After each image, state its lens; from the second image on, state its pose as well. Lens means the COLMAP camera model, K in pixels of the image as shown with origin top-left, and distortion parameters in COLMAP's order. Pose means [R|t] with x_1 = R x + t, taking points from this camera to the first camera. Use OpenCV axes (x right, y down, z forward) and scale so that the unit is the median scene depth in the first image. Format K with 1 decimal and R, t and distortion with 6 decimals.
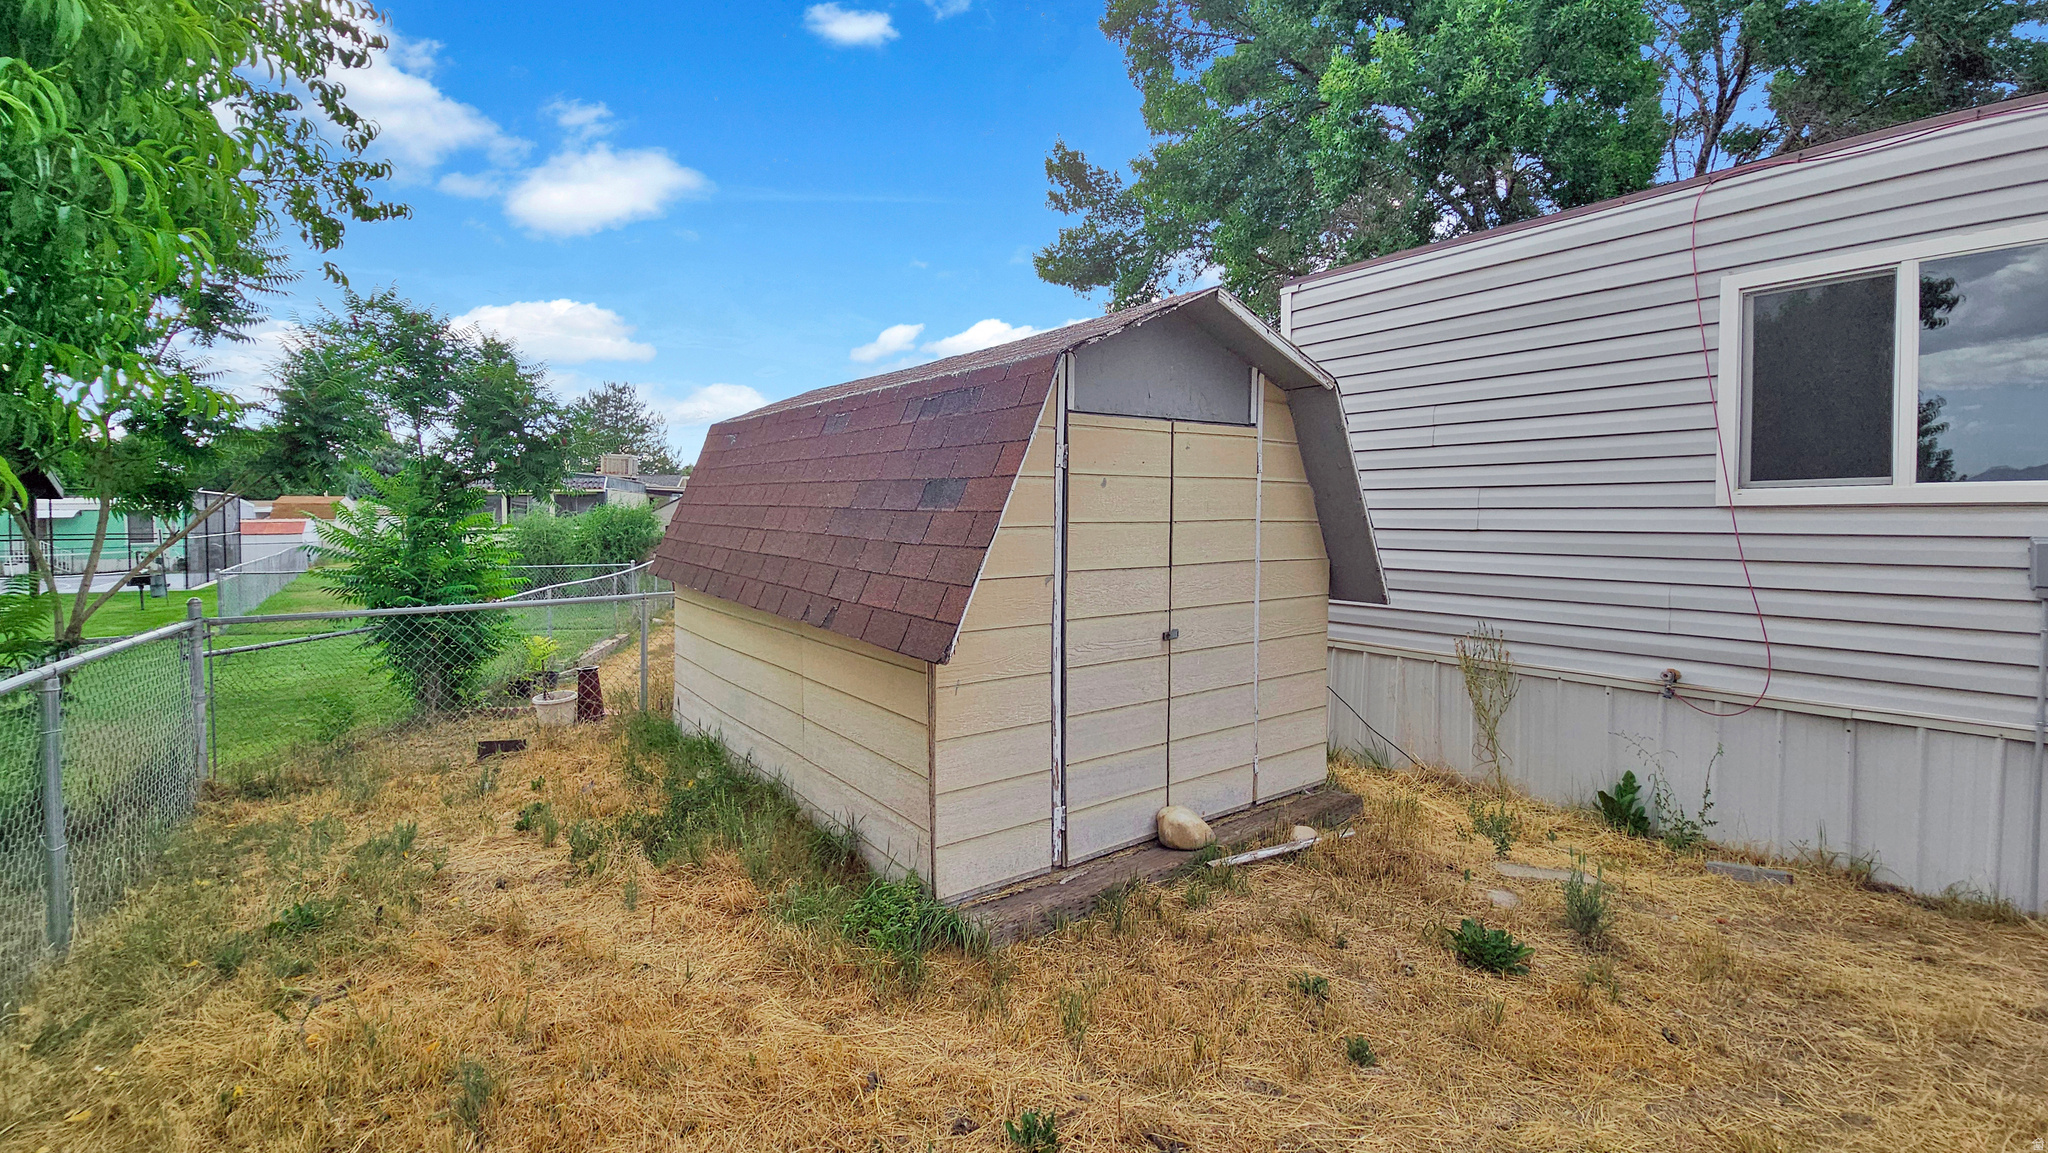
lens RADIAL K [[919.7, 0, 1024.0], [0, 919.7, 576.5], [0, 0, 1]] dist [-0.001730, -0.000065]
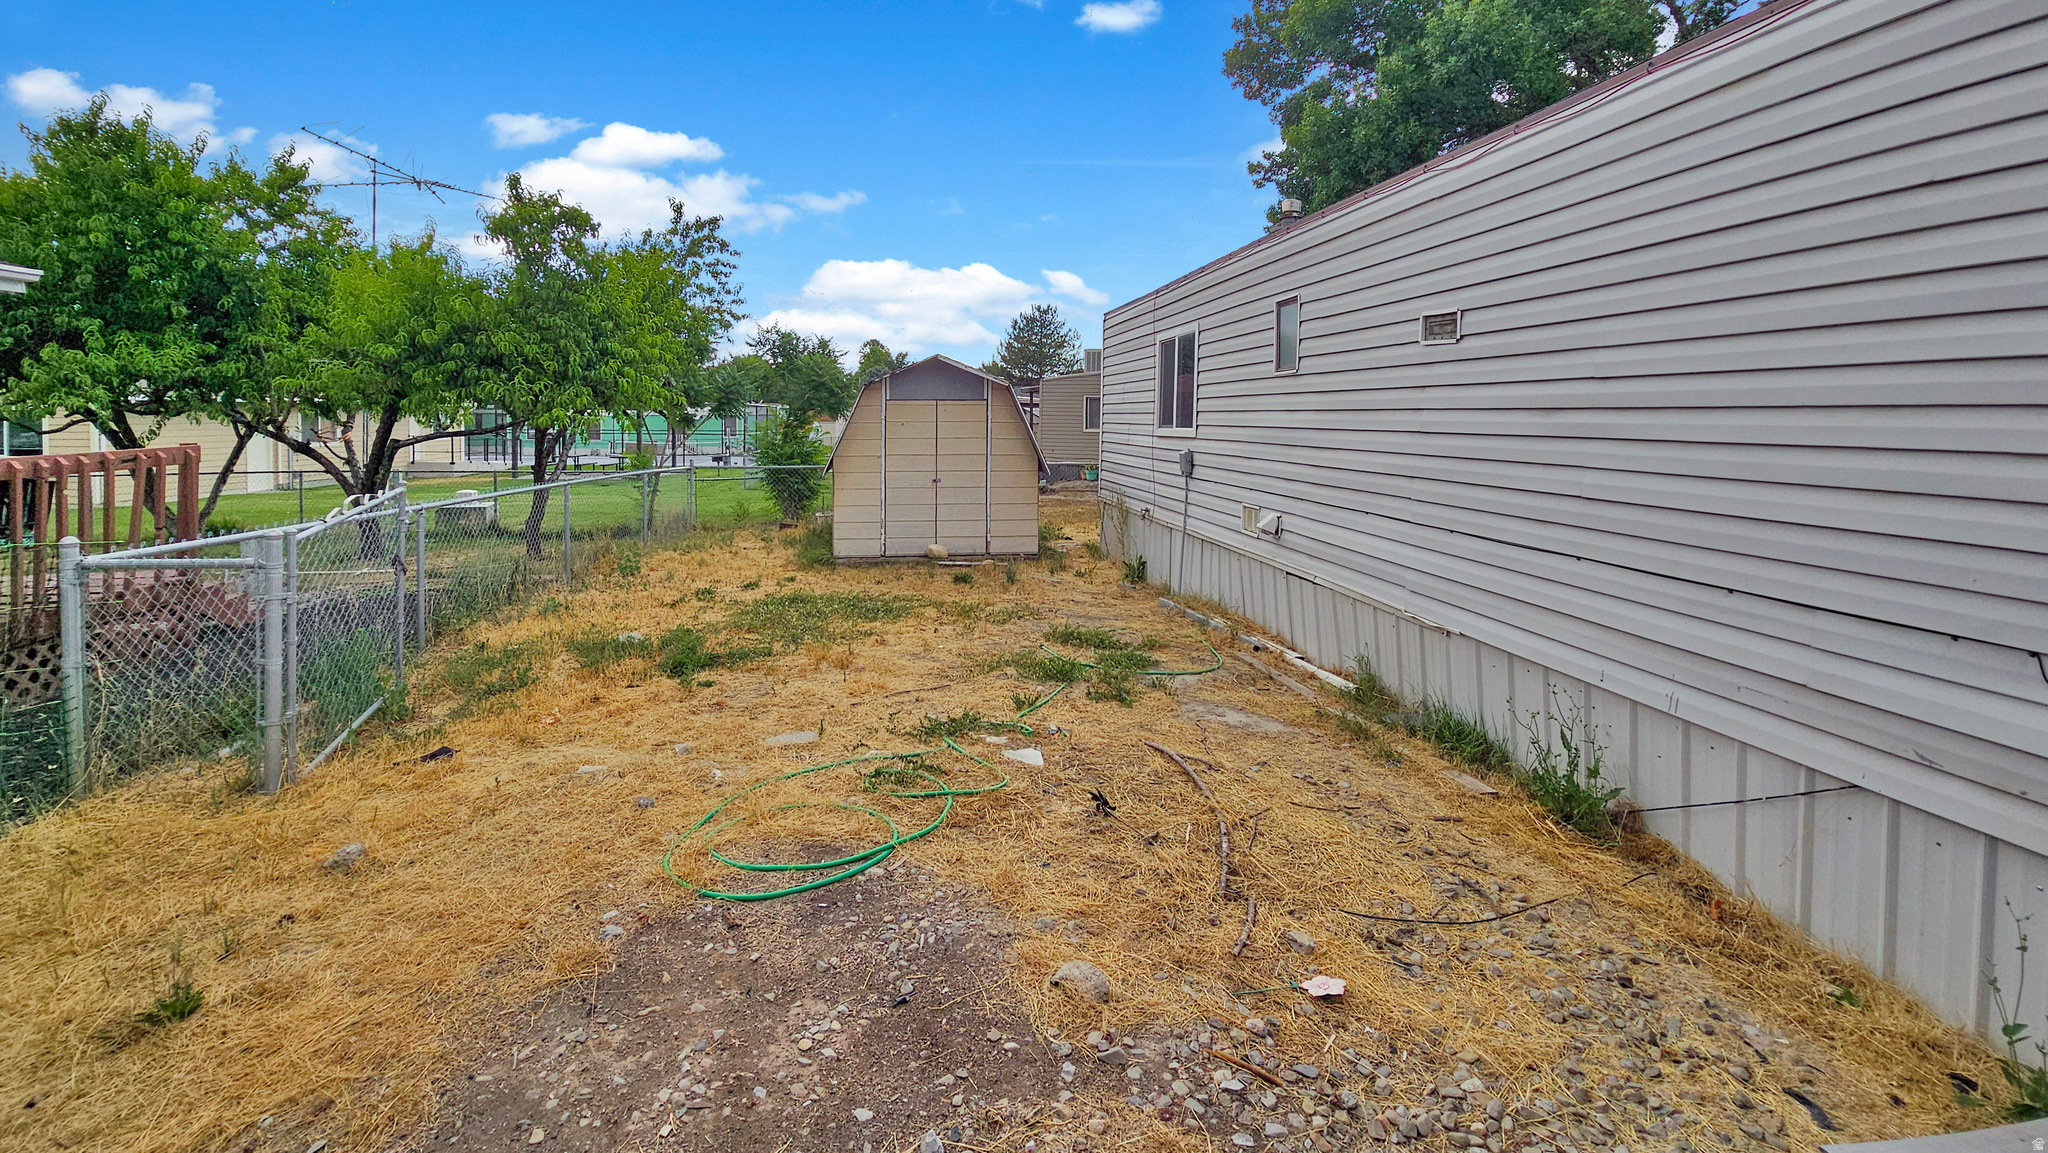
lens RADIAL K [[919.7, 0, 1024.0], [0, 919.7, 576.5], [0, 0, 1]] dist [-0.001730, -0.000065]
pose [[0.894612, 0.098904, -0.435761, 0.763353], [-0.056182, 0.992354, 0.109892, 0.013839], [0.443298, -0.073829, 0.893328, -0.655694]]
